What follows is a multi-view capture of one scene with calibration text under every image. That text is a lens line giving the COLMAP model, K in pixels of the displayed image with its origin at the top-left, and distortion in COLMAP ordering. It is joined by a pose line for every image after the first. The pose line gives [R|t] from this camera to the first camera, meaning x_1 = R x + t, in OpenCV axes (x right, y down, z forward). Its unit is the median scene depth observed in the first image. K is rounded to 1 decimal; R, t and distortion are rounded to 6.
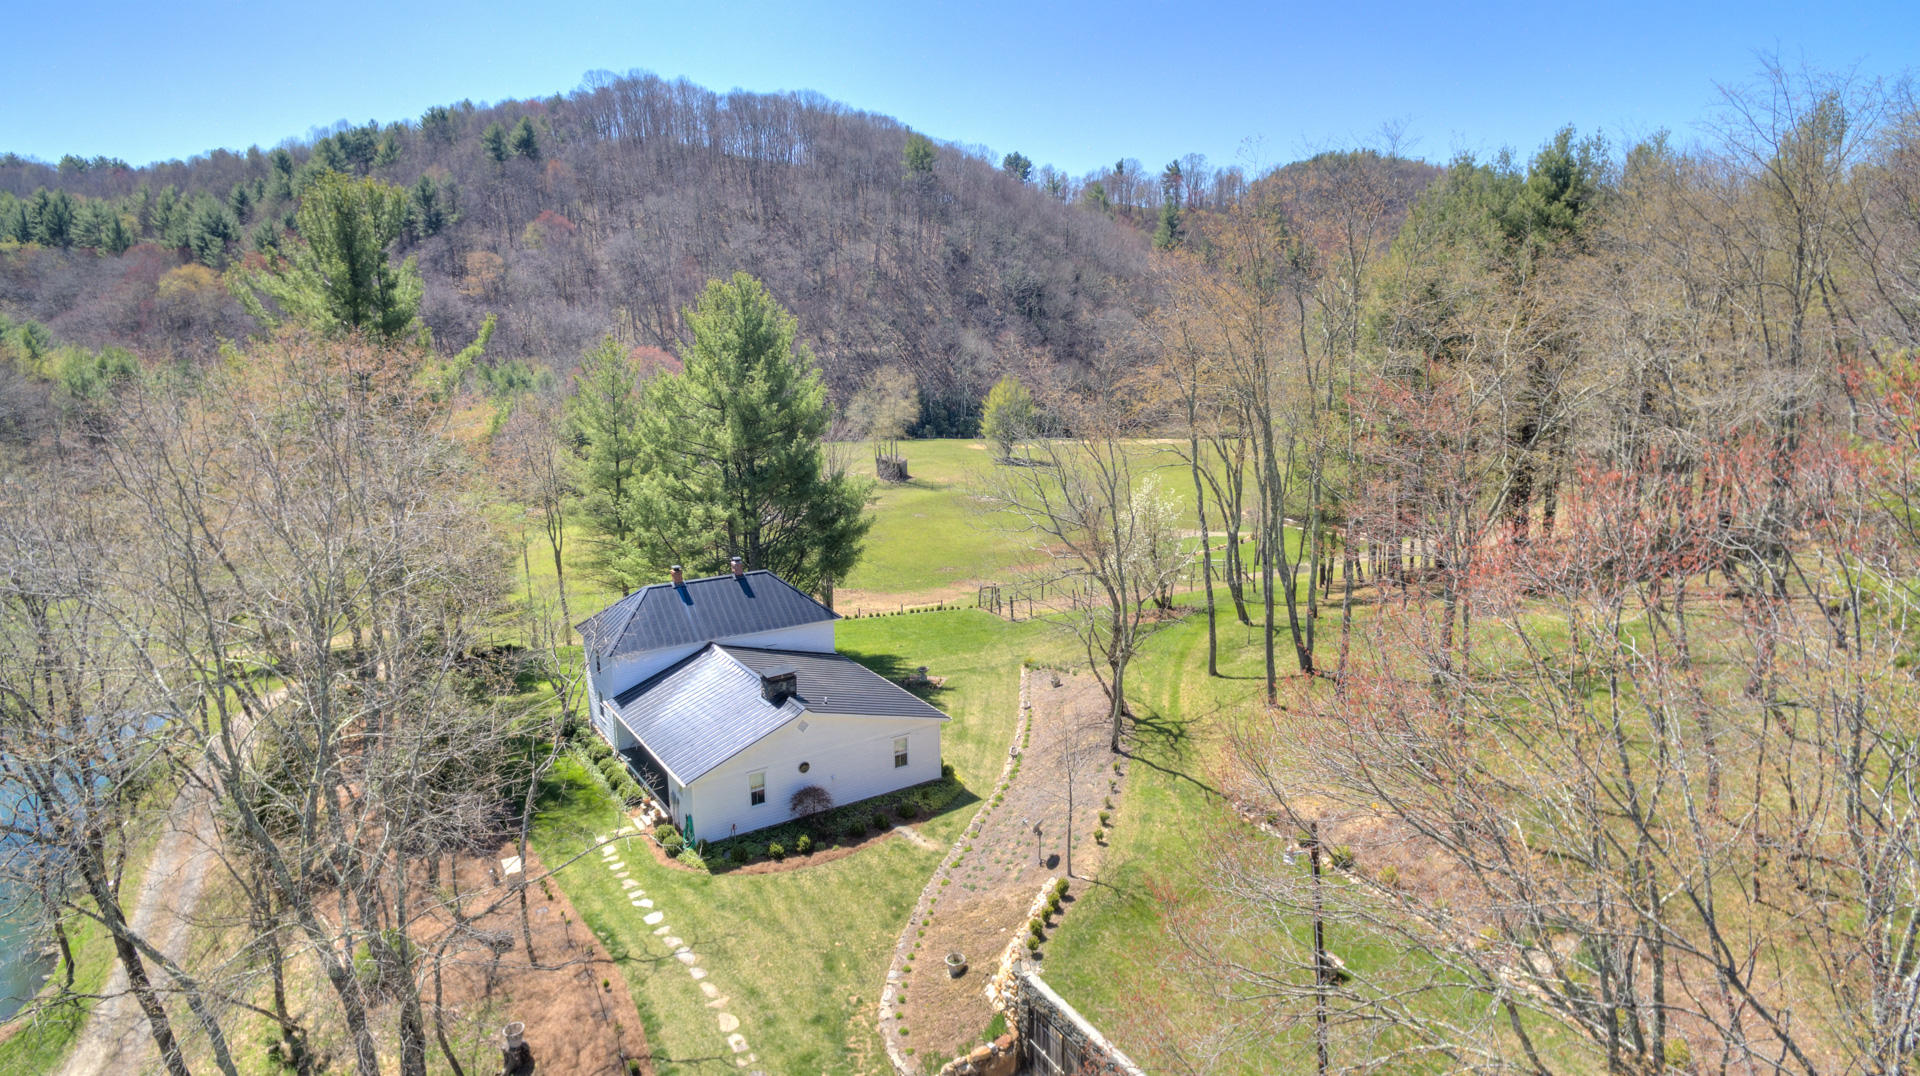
lens RADIAL K [[1090.7, 0, 957.1], [0, 1090.7, 549.1], [0, 0, 1]] dist [0.002771, 0.010269]
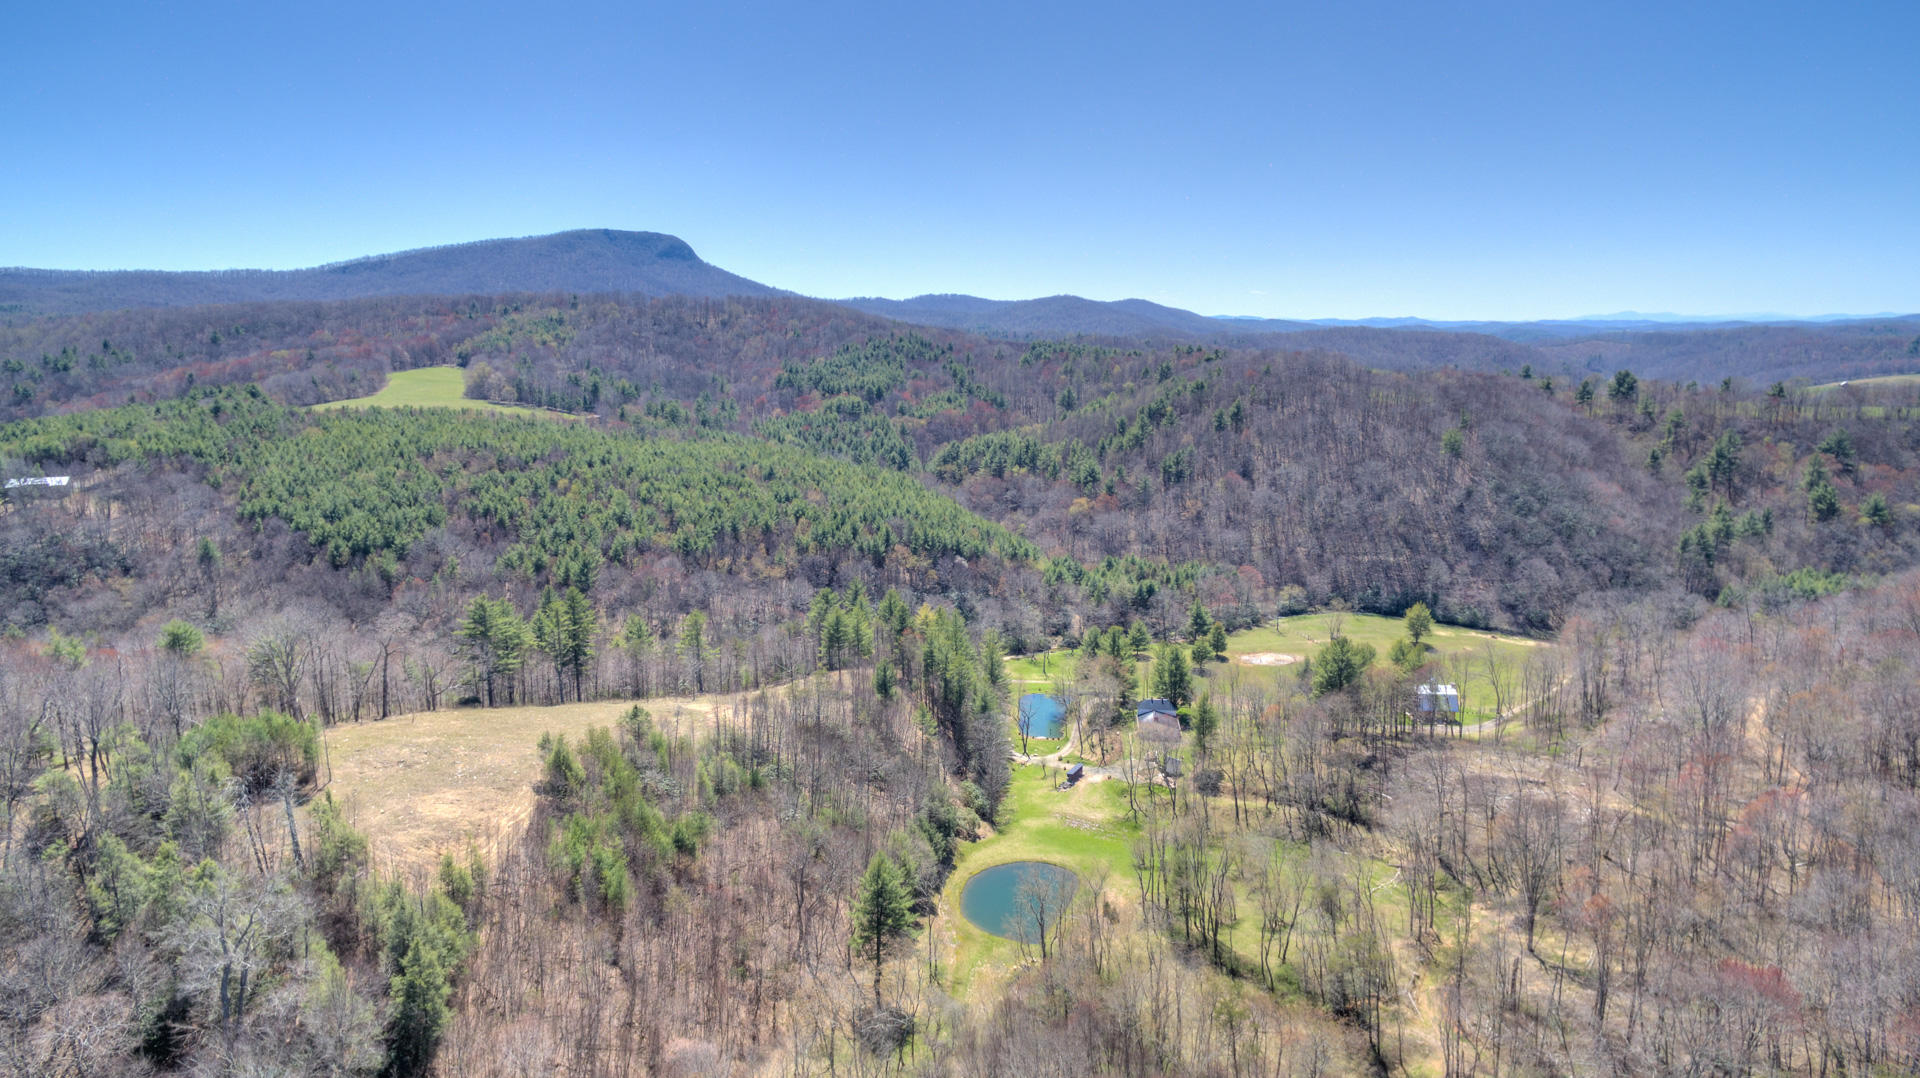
lens RADIAL K [[1090.7, 0, 957.1], [0, 1090.7, 550.1], [0, 0, 1]] dist [0.002771, 0.010269]
pose [[0.771061, 0.130944, -0.623152, 0.587592], [-0.140334, 0.989510, 0.034284, -0.192110], [0.621105, 0.061015, 0.781349, -1.012615]]
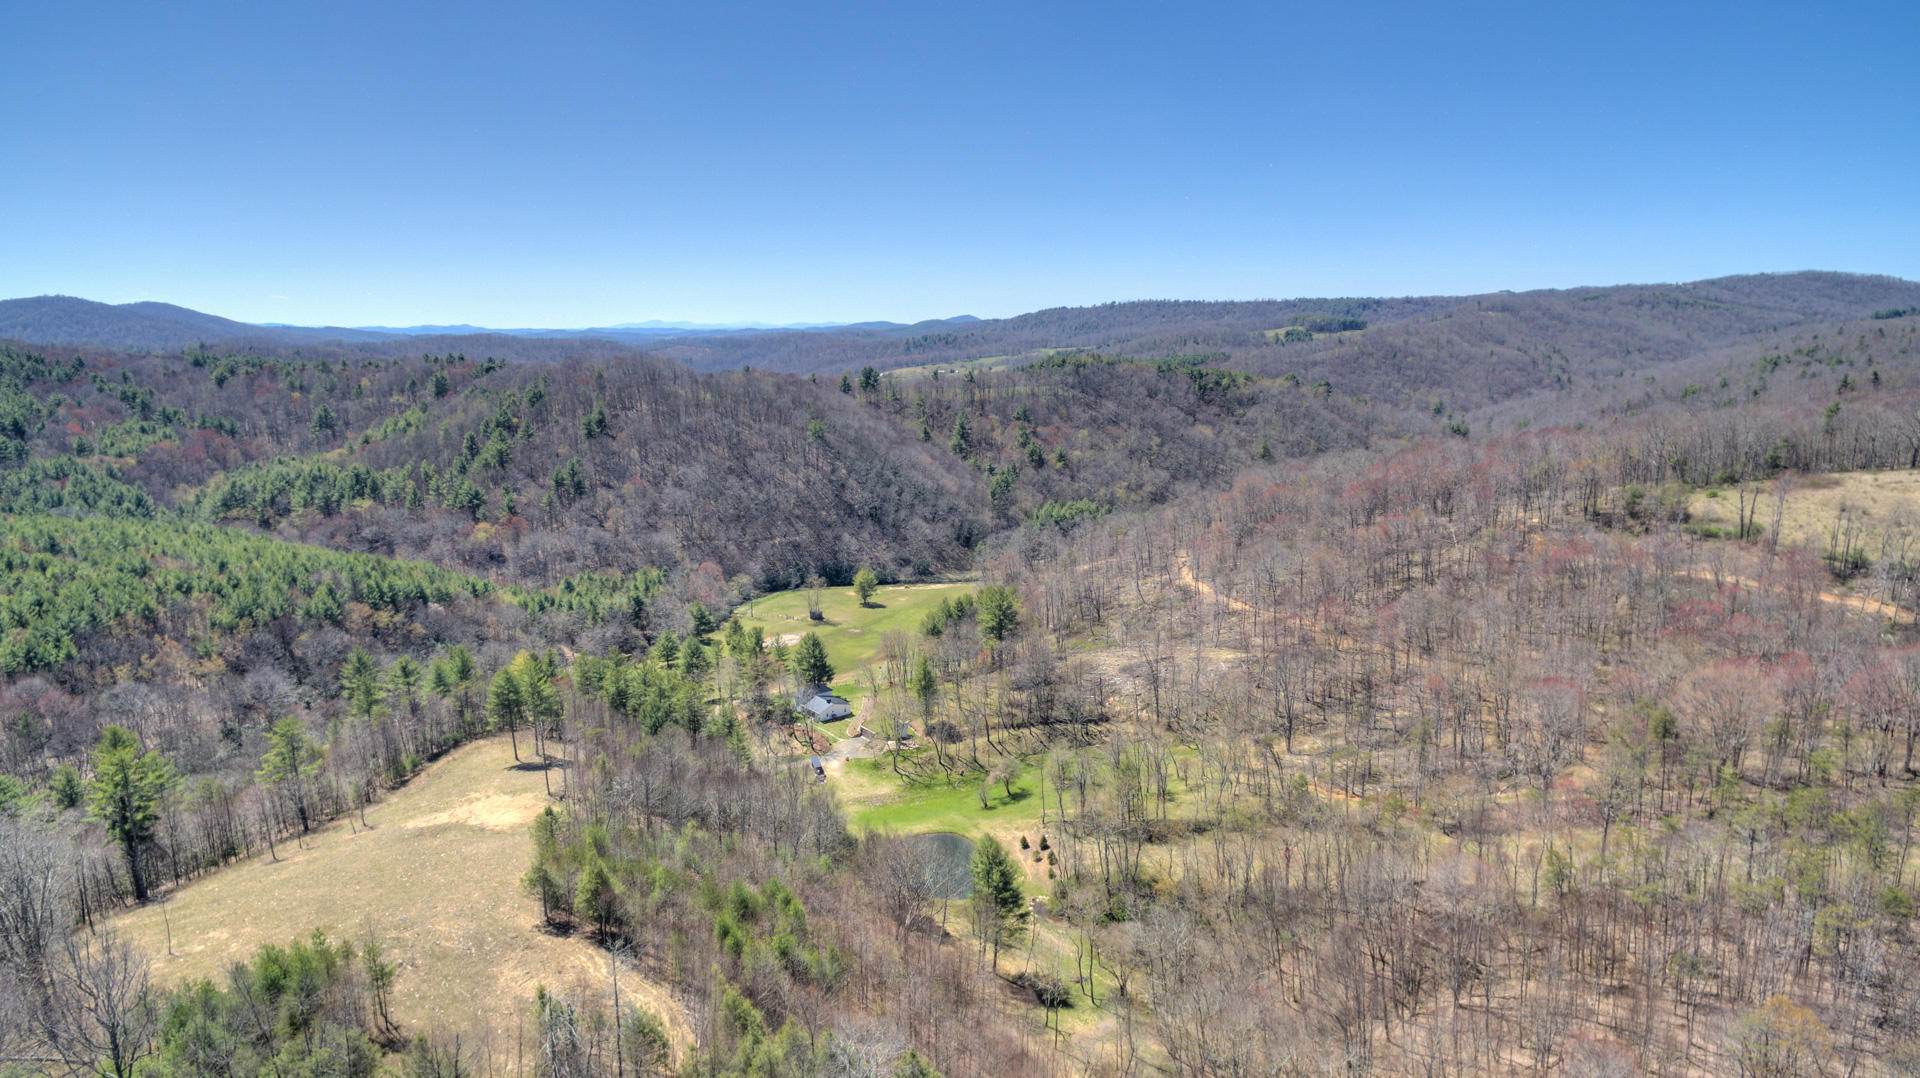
lens RADIAL K [[1090.7, 0, 957.1], [0, 1090.7, 550.1], [0, 0, 1]] dist [0.002771, 0.010269]
pose [[0.992948, -0.026145, 0.115635, -0.023998], [0.028591, 0.999400, -0.019541, -0.137506], [-0.115055, 0.022709, 0.993099, -1.224504]]
